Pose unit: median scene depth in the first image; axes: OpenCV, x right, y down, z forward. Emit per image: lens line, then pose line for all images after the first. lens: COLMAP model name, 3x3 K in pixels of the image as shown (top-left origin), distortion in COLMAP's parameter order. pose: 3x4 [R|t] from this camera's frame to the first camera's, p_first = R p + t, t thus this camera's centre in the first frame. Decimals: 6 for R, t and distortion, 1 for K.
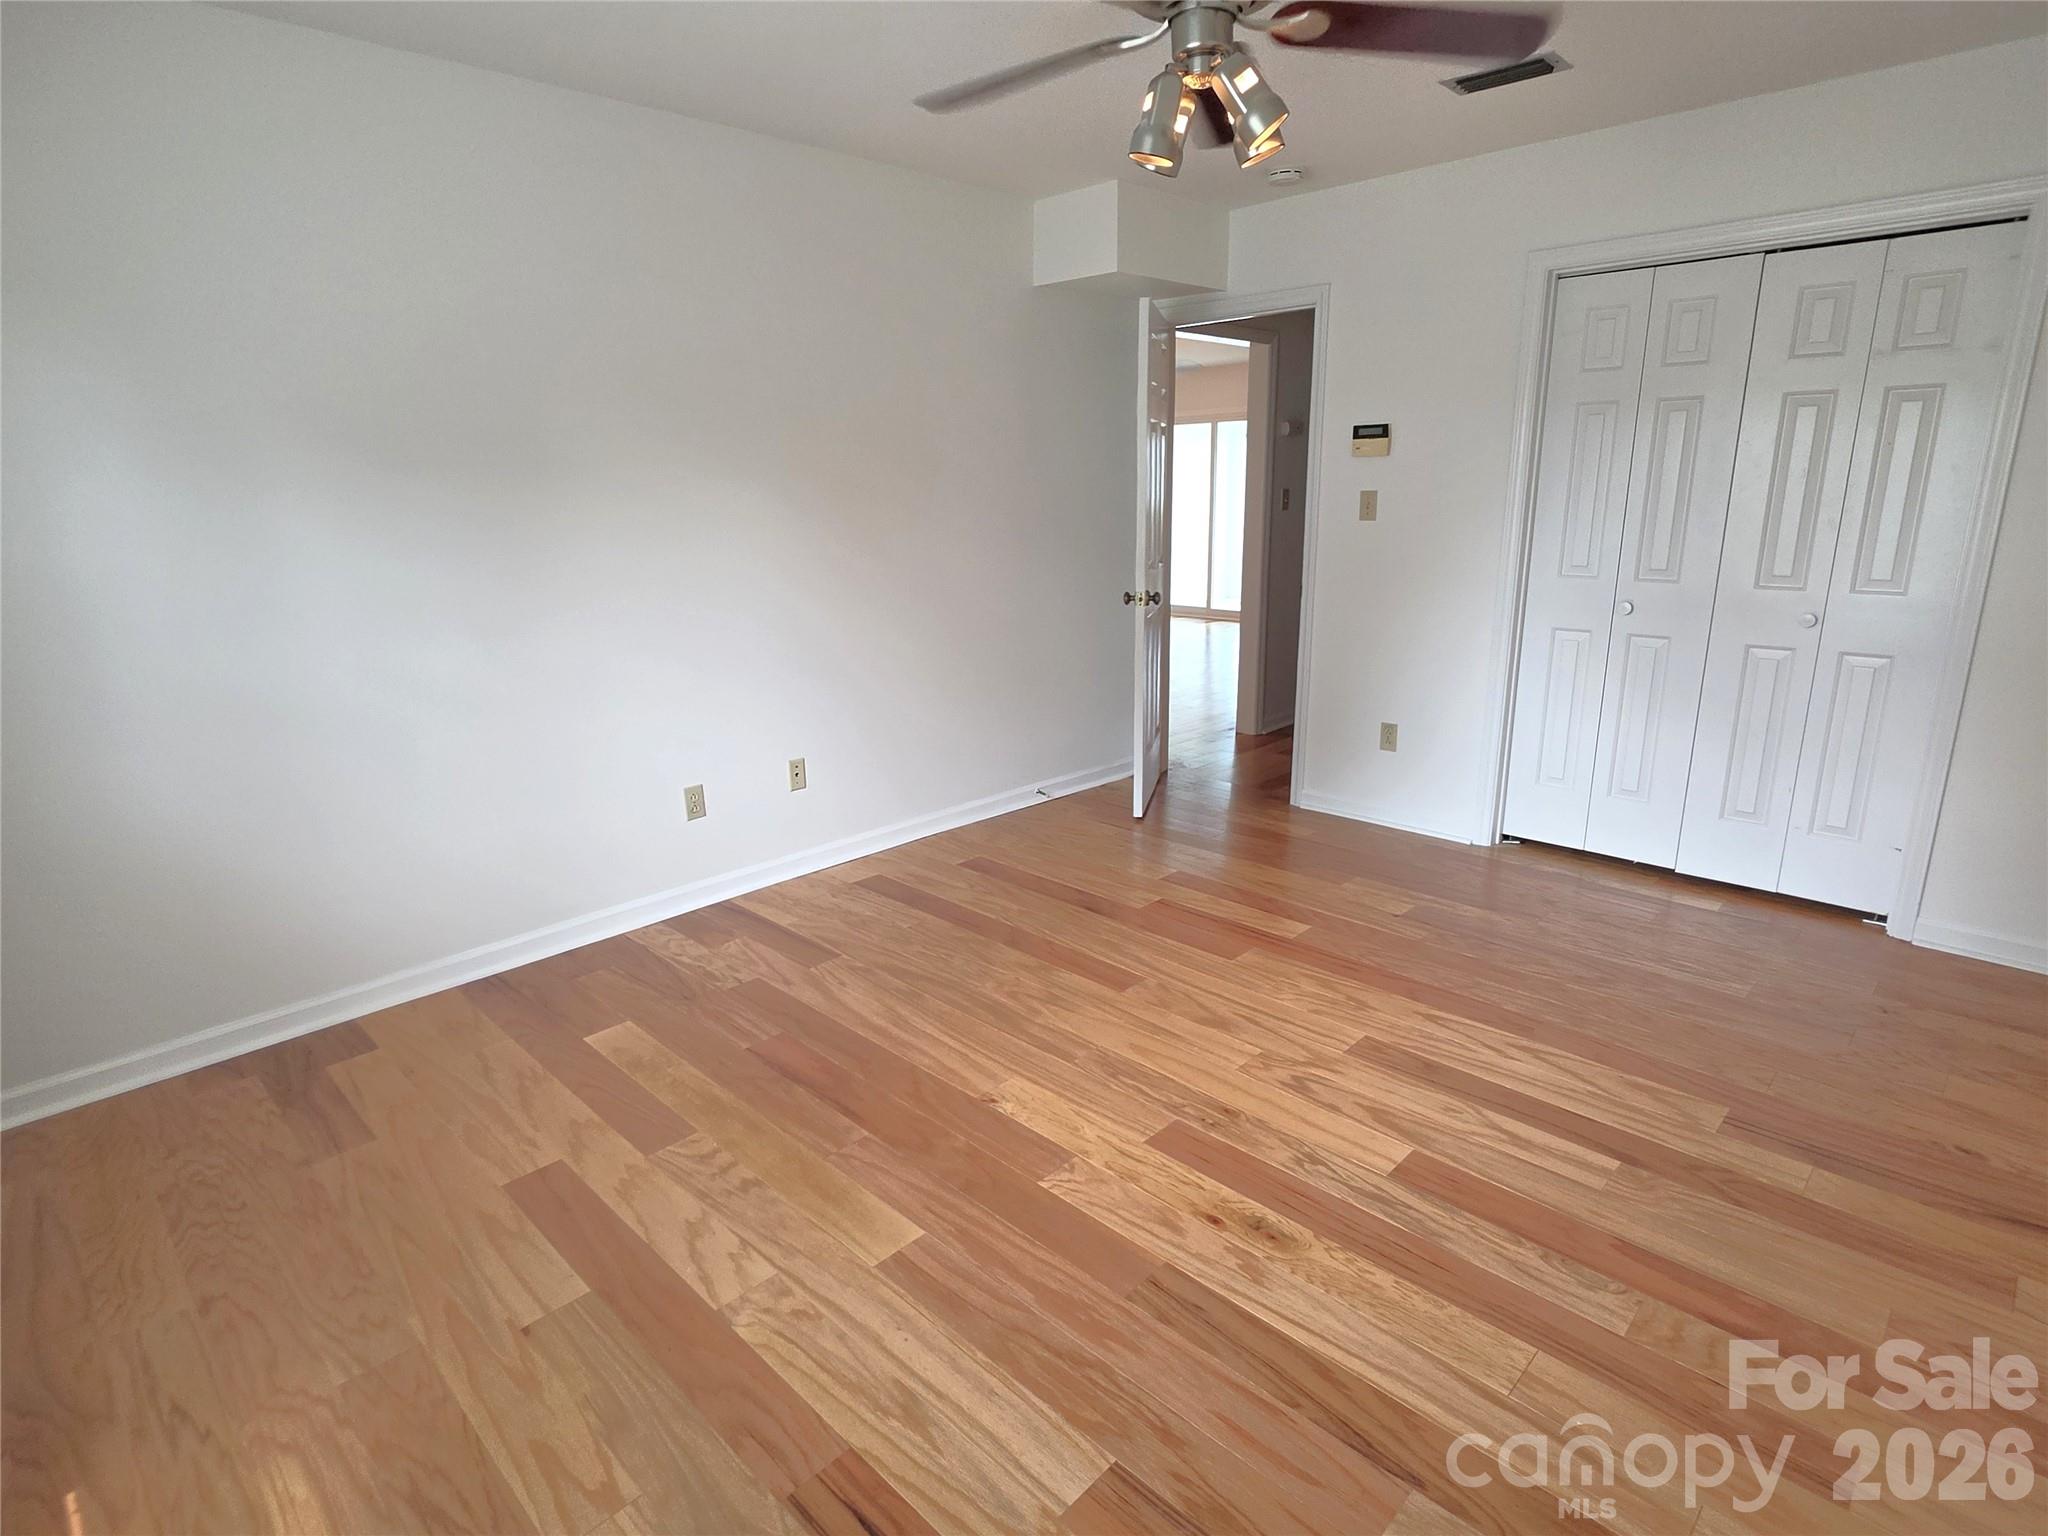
lens RADIAL K [[1090.8, 0, 1024.0], [0, 1090.8, 768.0], [0, 0, 1]] dist [-0.000615, 0.000395]
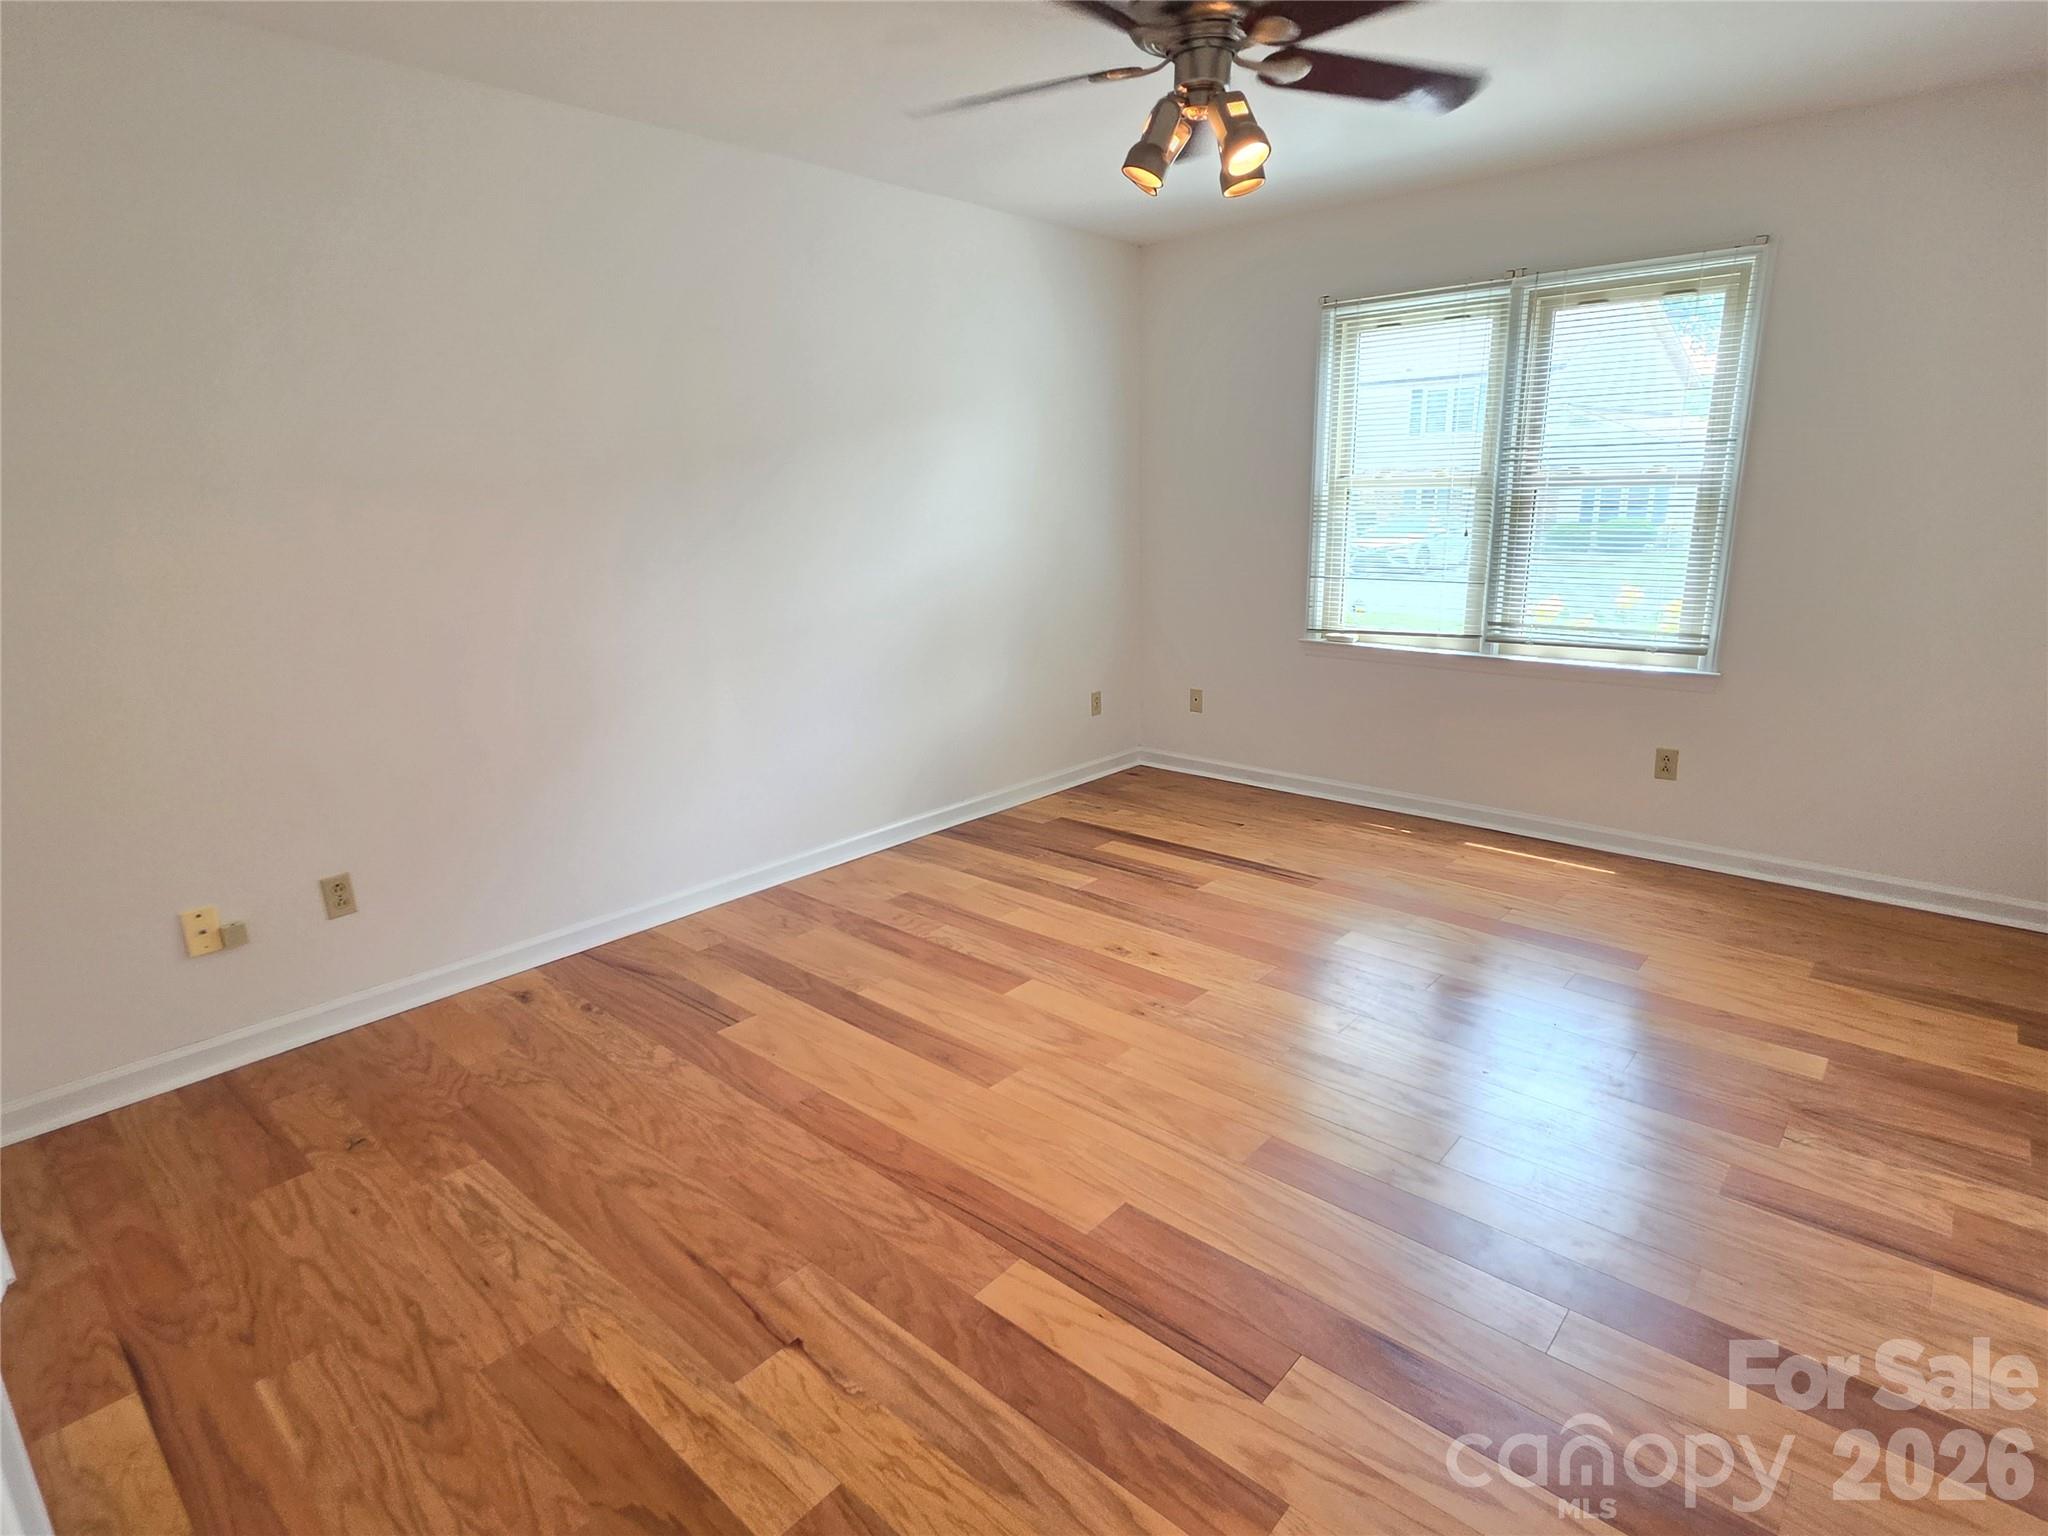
lens RADIAL K [[1090.8, 0, 1024.0], [0, 1090.8, 768.0], [0, 0, 1]] dist [-0.000615, 0.000395]
pose [[-0.998441, 0.042884, -0.035735, 0.347523], [0.019867, 0.871245, 0.490446, -0.502750], [0.052166, 0.488971, -0.870739, 1.897574]]
